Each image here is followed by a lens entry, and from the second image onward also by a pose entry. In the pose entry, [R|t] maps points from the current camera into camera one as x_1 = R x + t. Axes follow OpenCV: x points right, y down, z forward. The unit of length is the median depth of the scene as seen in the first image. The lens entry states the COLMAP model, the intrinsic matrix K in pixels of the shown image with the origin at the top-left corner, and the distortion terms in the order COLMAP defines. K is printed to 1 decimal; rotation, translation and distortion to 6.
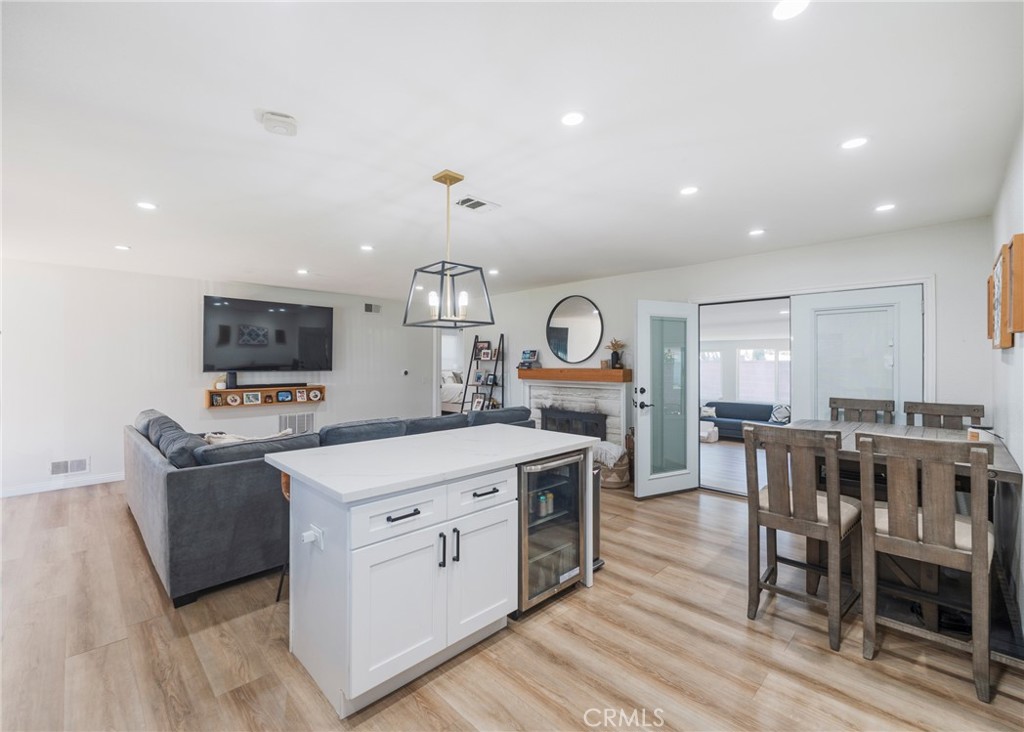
lens RADIAL K [[459.9, 0, 516.3], [0, 459.9, 361.4], [0, 0, 1]] dist [-0.004242, 0.000348]
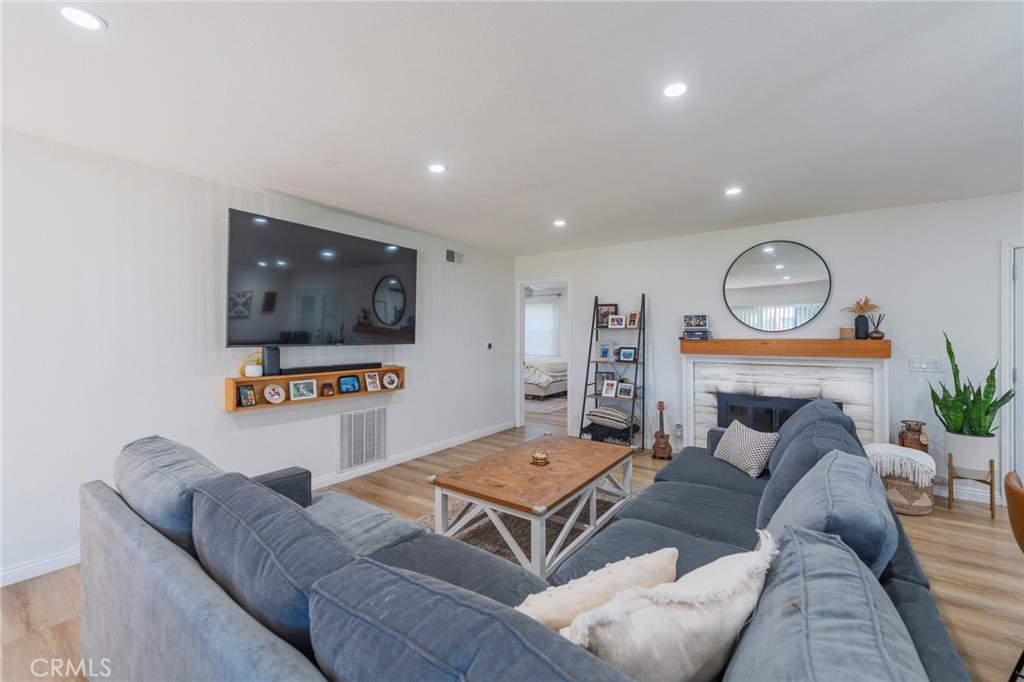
lens RADIAL K [[416.1, 0, 530.4], [0, 416.1, 332.8], [0, 0, 1]] dist [-0.003182, 0.000286]
pose [[0.983944, 0.000564, 0.178479, -0.363045], [0.000133, 0.999992, -0.003889, 0.007222], [-0.178480, 0.003850, 0.983936, 0.390531]]
